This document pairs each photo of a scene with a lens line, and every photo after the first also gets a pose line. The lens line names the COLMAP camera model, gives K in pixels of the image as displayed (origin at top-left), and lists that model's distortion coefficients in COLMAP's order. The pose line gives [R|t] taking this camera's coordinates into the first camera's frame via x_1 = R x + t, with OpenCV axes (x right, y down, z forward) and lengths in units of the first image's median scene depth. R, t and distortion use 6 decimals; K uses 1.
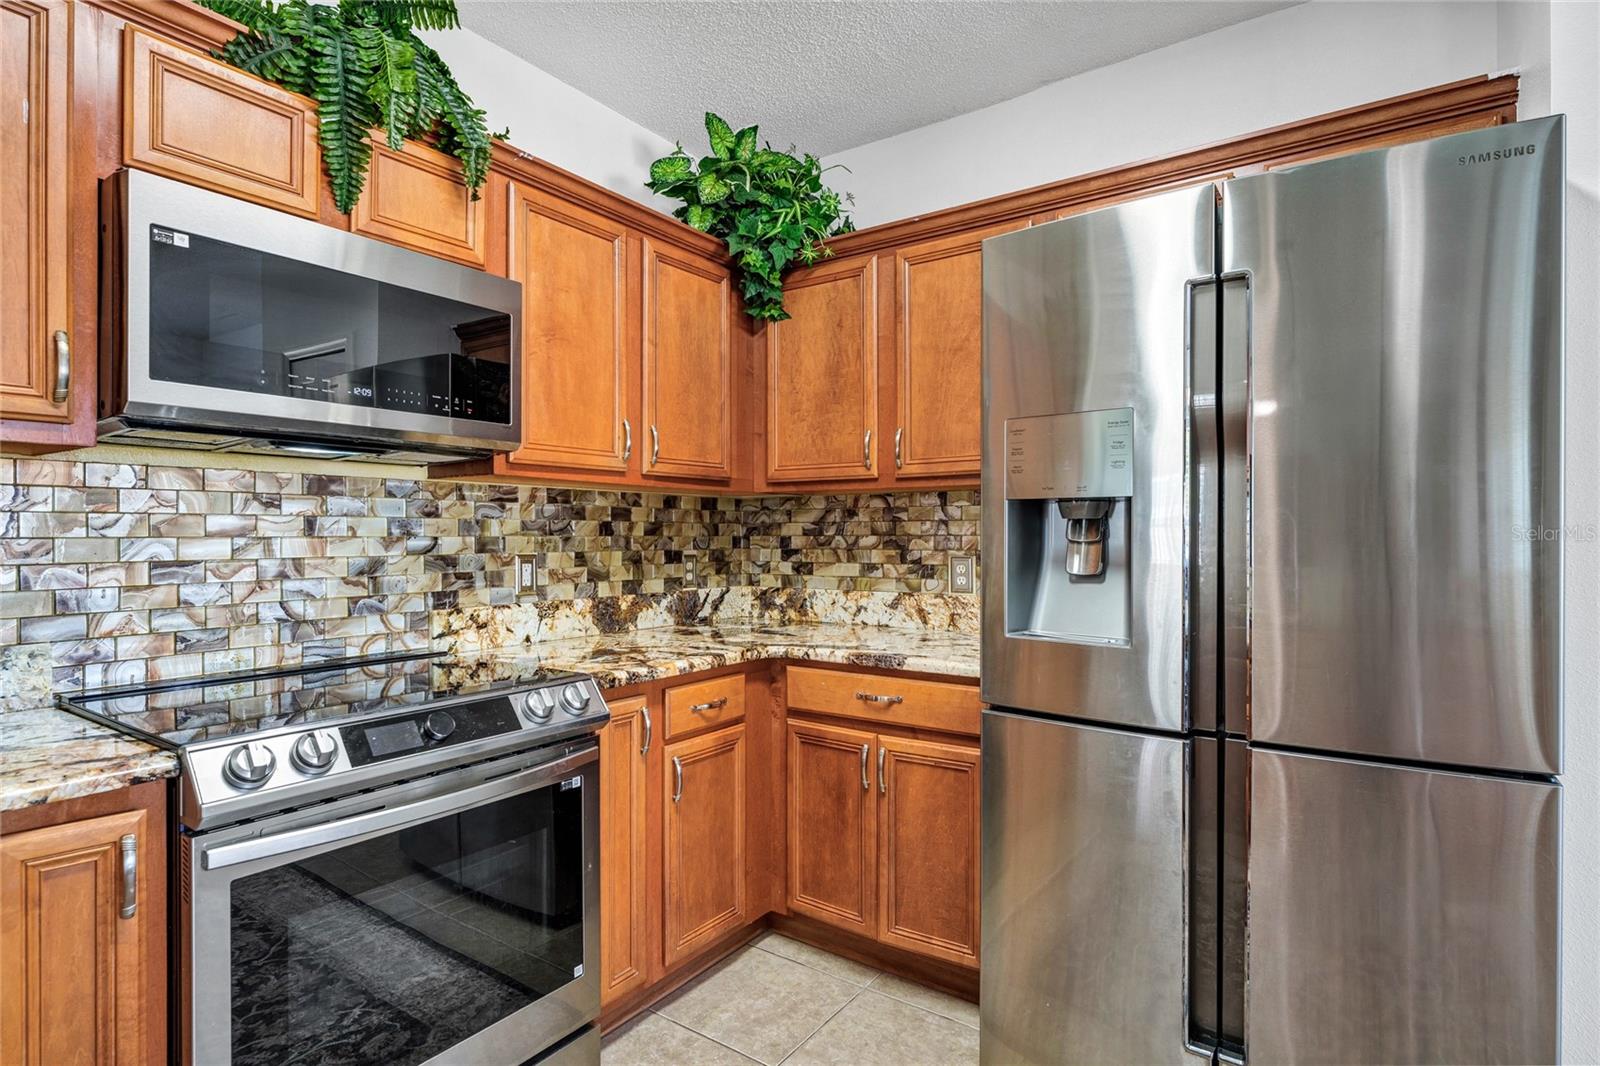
lens RADIAL K [[818.2, 0, 799.9], [0, 818.2, 536.5], [0, 0, 1]] dist [-0.000318, -0.000843]
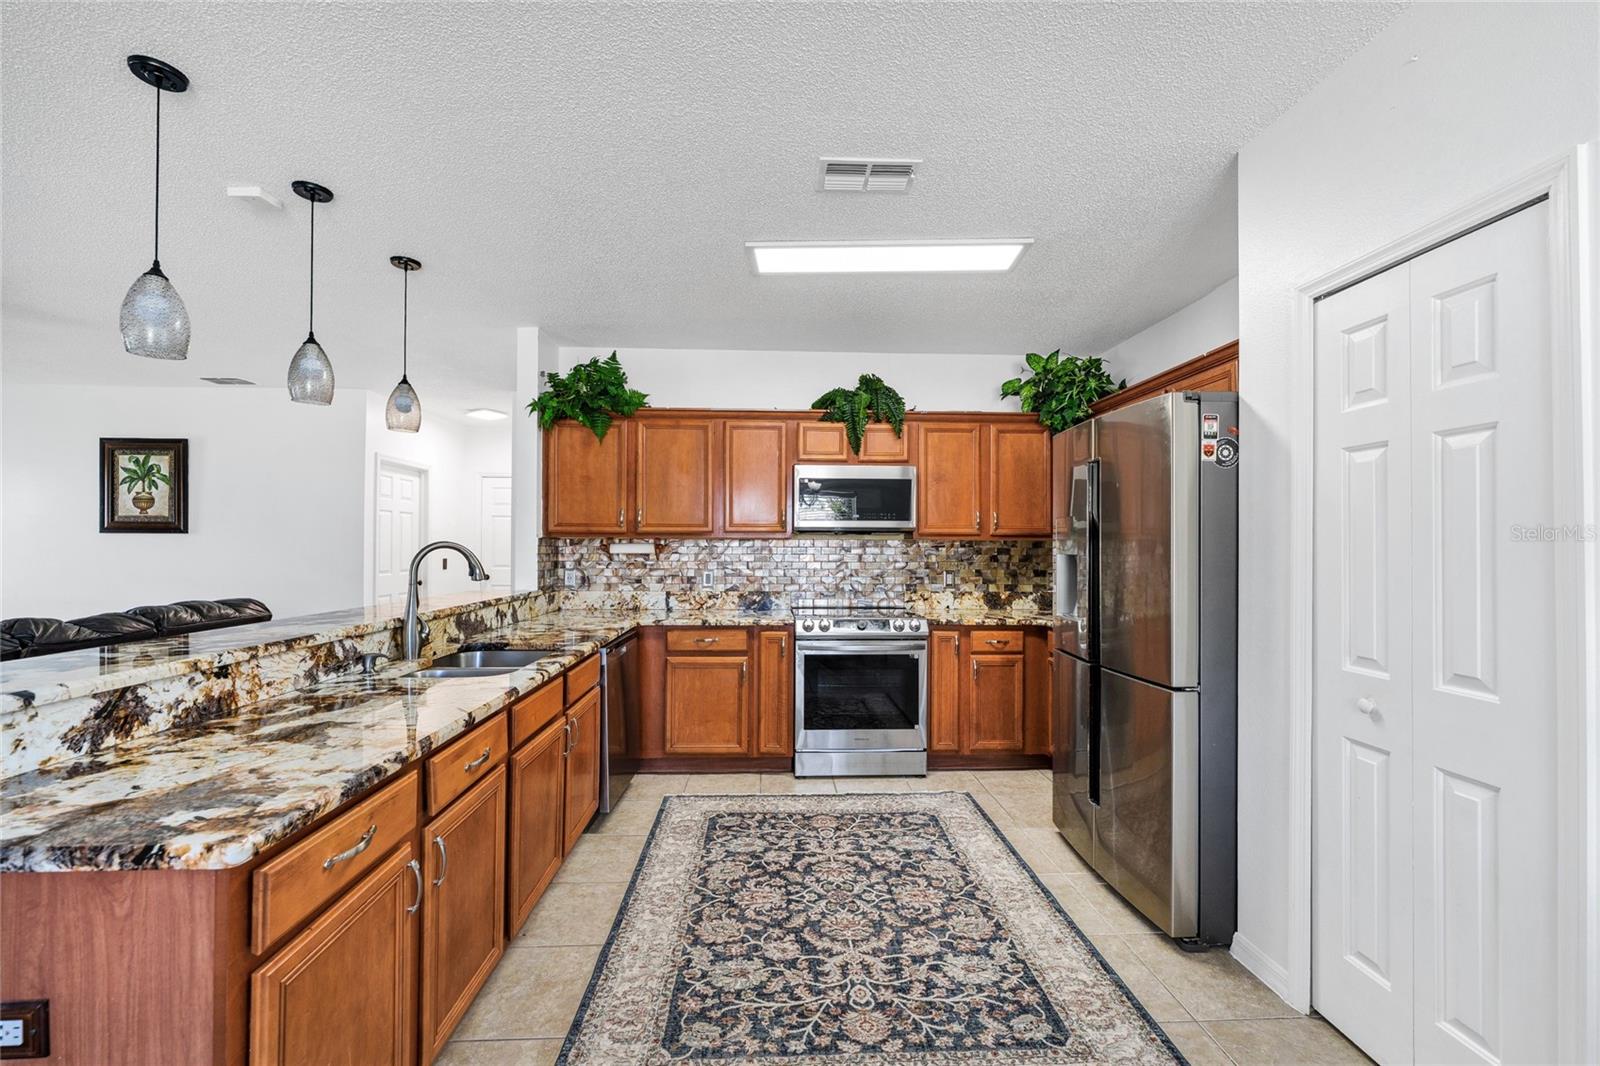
lens RADIAL K [[647.7, 0, 793.0], [0, 647.7, 538.7], [0, 0, 1]] dist [0.003355, -0.000678]
pose [[0.606792, -0.004489, -0.794848, 0.916779], [-0.005584, 0.999935, -0.009910, -0.049424], [0.794841, 0.010452, 0.606728, -0.482814]]
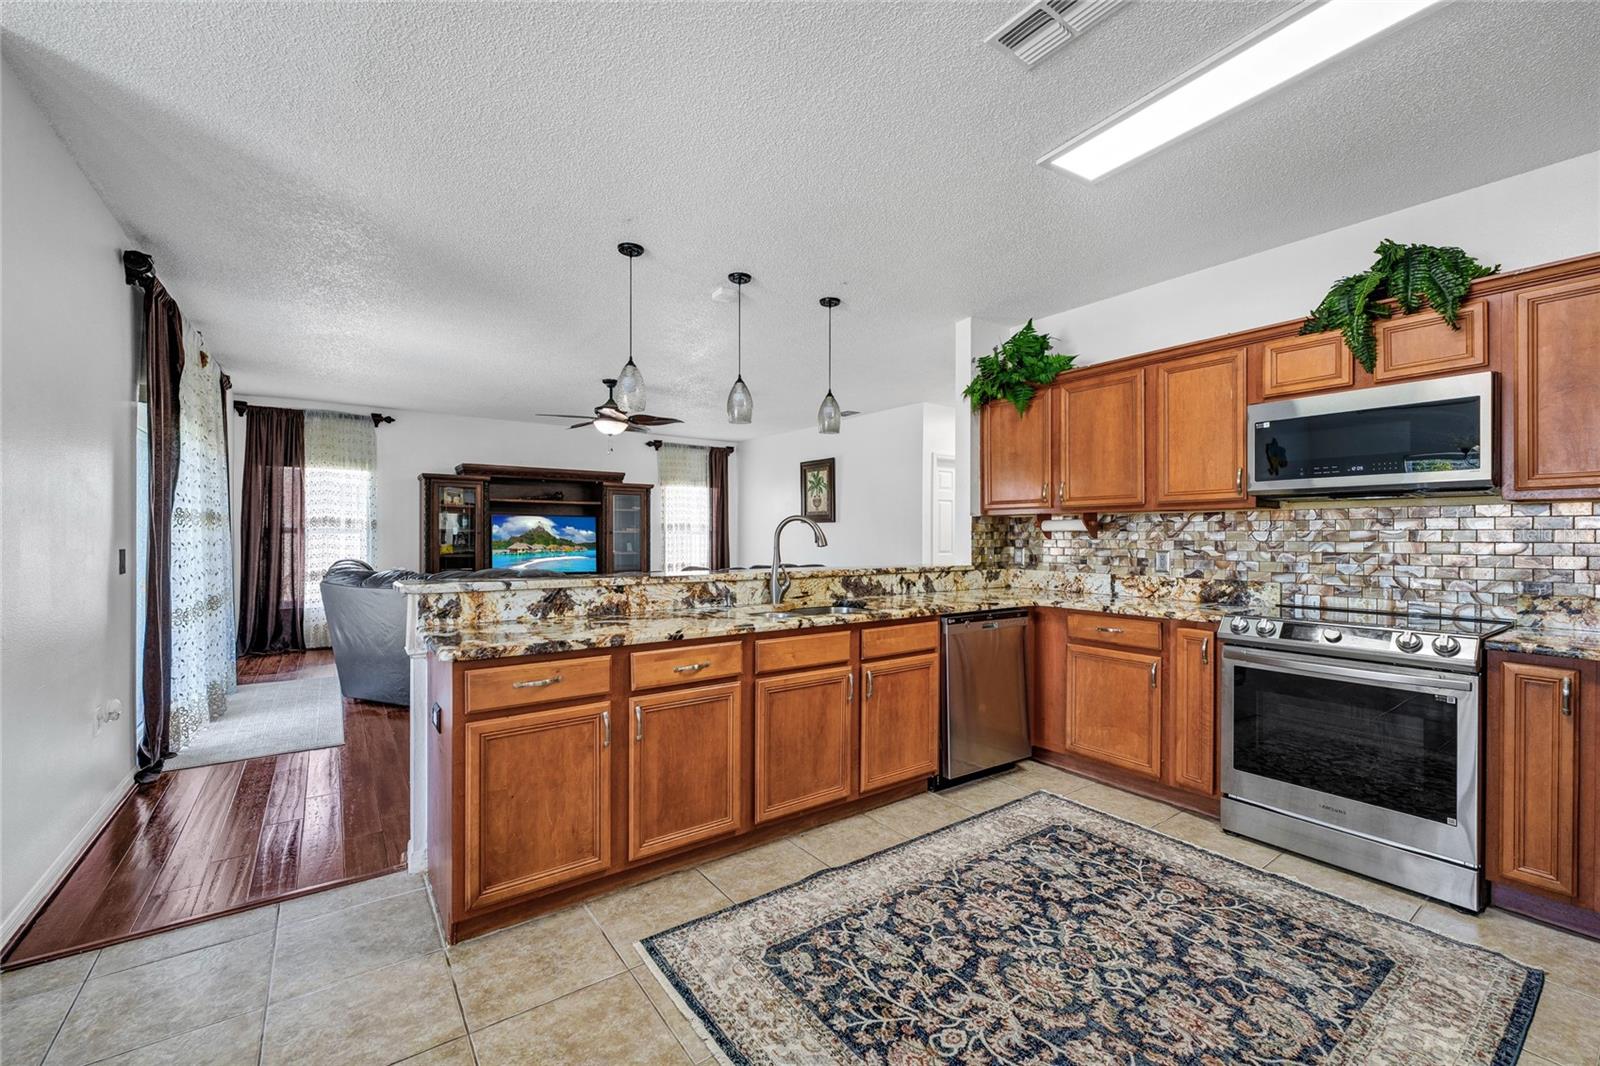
lens RADIAL K [[647.7, 0, 805.7], [0, 647.7, 535.7], [0, 0, 1]] dist [0.003355, -0.000678]
pose [[-0.321846, -0.000022, -0.946792, 1.012454], [-0.002188, 0.999997, 0.000720, -0.009693], [0.946790, 0.002303, -0.321845, 0.179400]]
